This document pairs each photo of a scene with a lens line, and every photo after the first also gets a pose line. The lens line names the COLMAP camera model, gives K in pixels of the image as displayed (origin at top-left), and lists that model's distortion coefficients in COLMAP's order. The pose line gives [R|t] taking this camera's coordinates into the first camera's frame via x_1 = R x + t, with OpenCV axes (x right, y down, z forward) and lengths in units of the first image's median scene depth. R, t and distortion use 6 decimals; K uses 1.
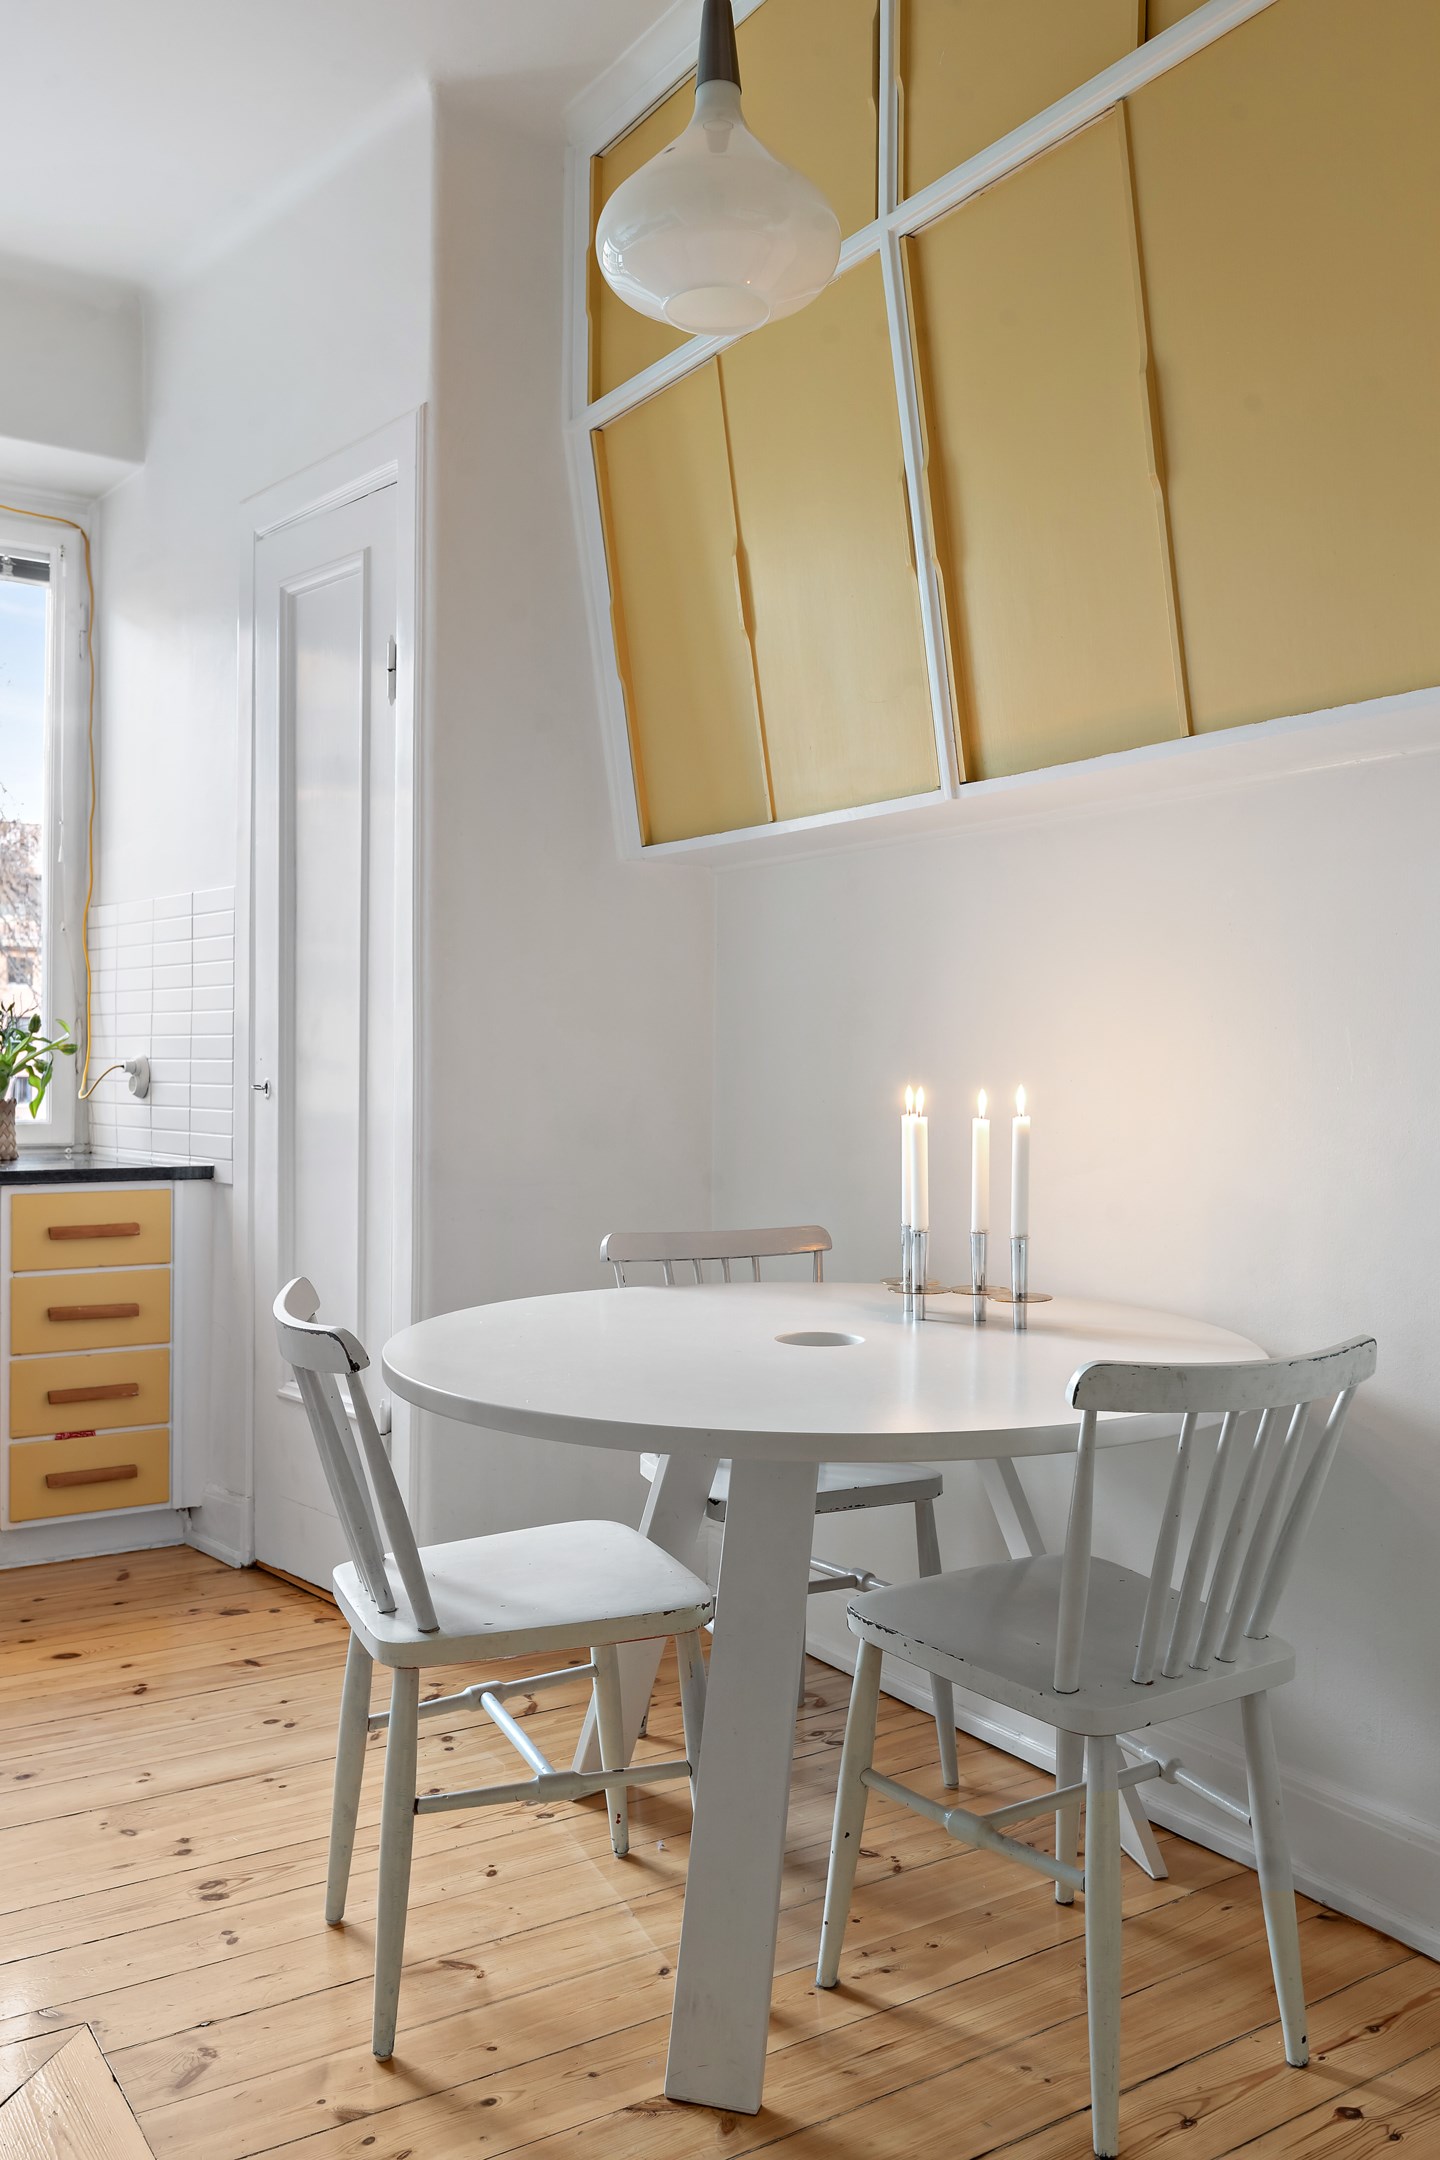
lens RADIAL K [[1766.5, 0, 712.7], [0, 1766.5, 1085.0], [0, 0, 1]] dist [-0.013934, 0.015741]
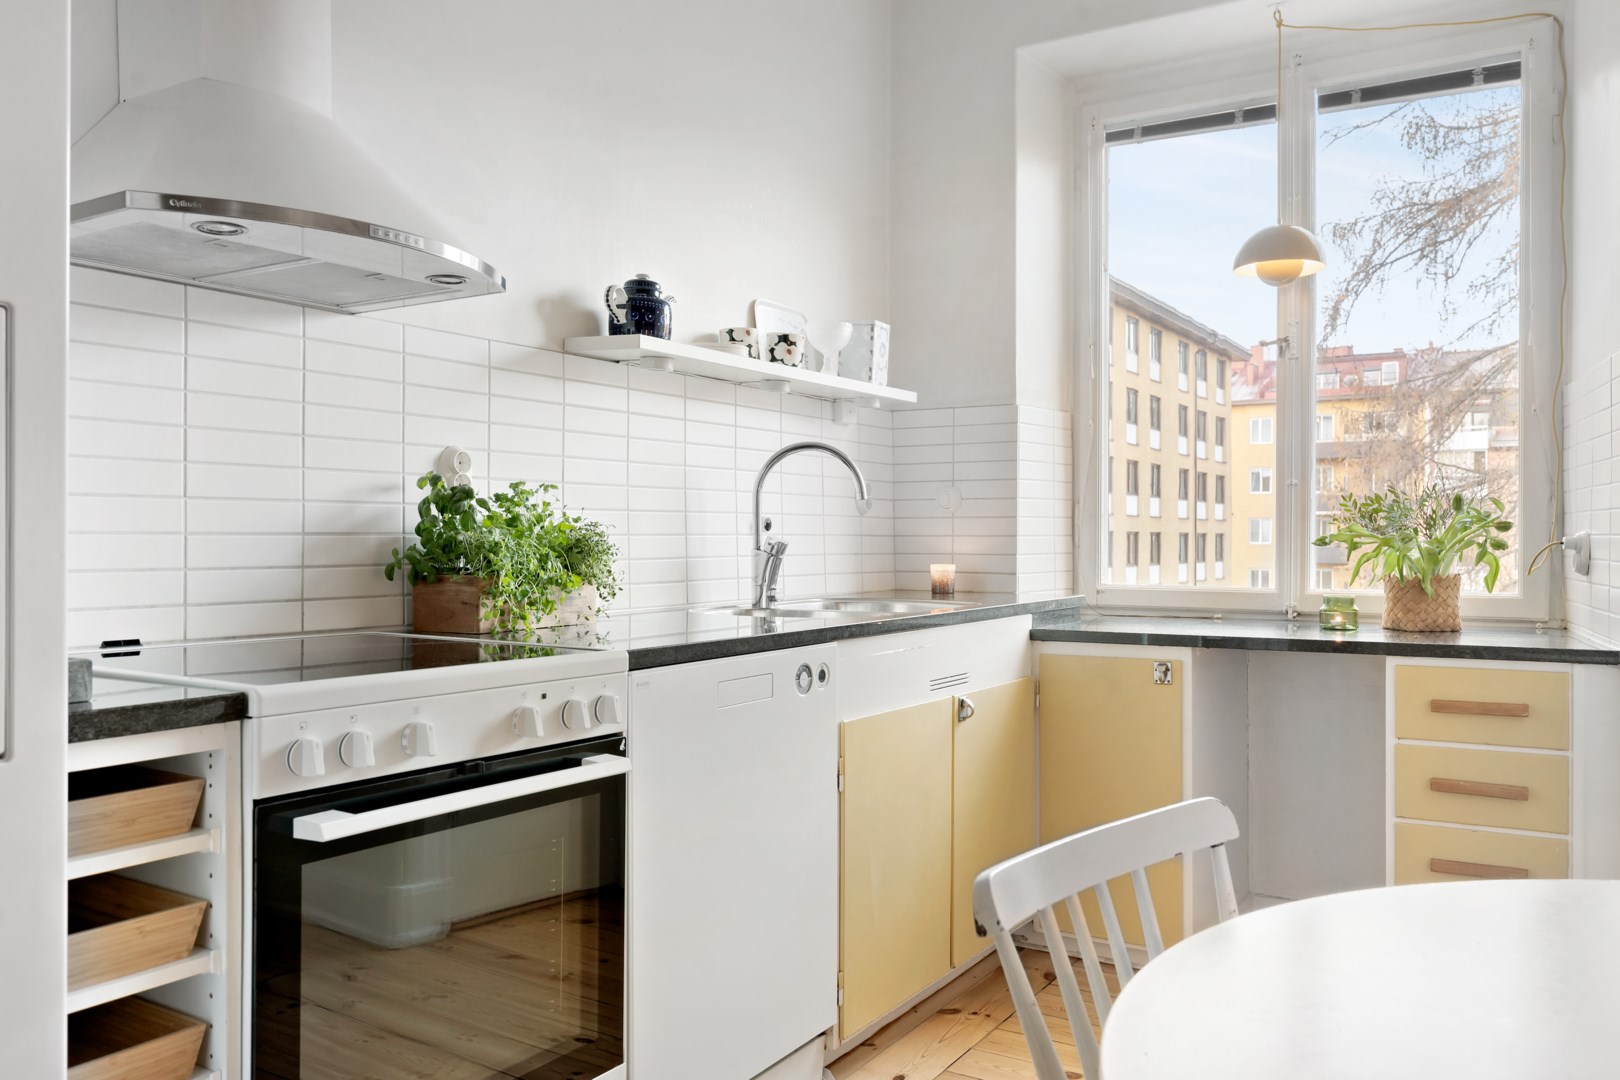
lens RADIAL K [[1258.8, 0, 805.7], [0, 1258.8, 541.7], [0, 0, 1]] dist [-0.002871, -0.012172]
pose [[0.402904, -0.006890, -0.915216, 0.169116], [-0.006740, 0.999922, -0.010495, -0.001307], [0.915217, 0.010397, 0.402826, 0.413928]]
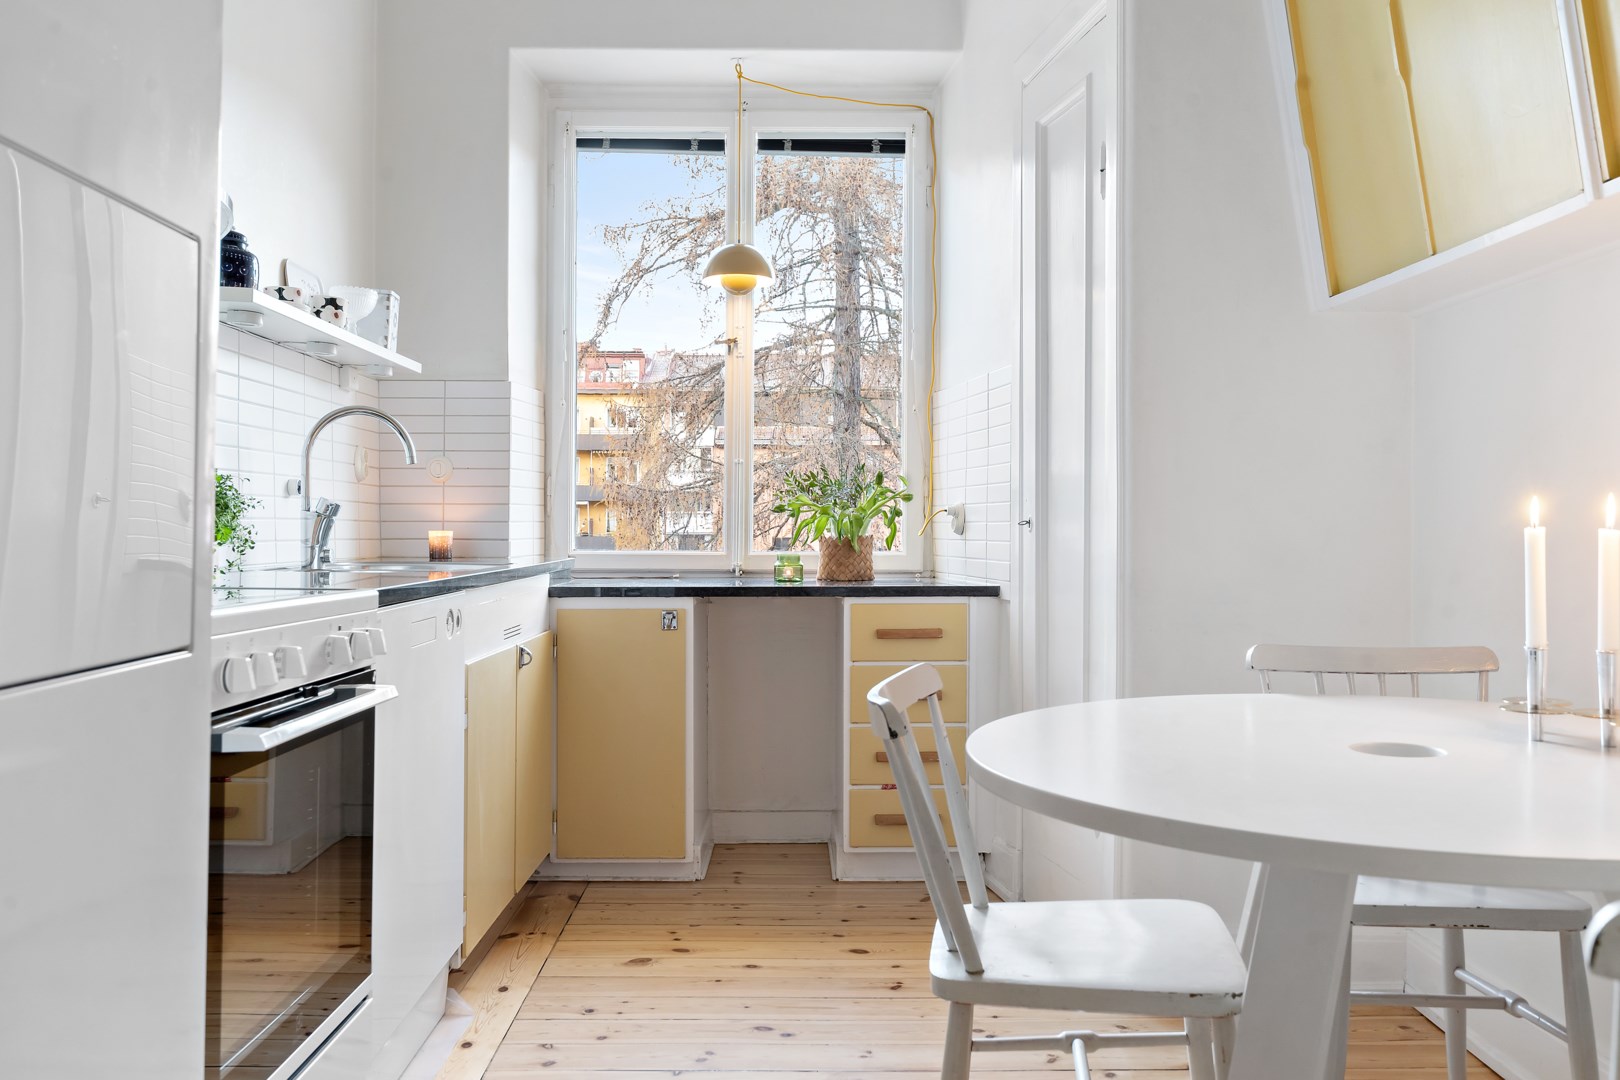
lens RADIAL K [[1324.8, 0, 802.7], [0, 1324.8, 536.5], [0, 0, 1]] dist [-0.013934, 0.015741]
pose [[0.838358, -0.005989, -0.545087, 0.141006], [0.000617, 0.999949, -0.010036, 0.023176], [0.545120, 0.008077, 0.838319, 0.143994]]
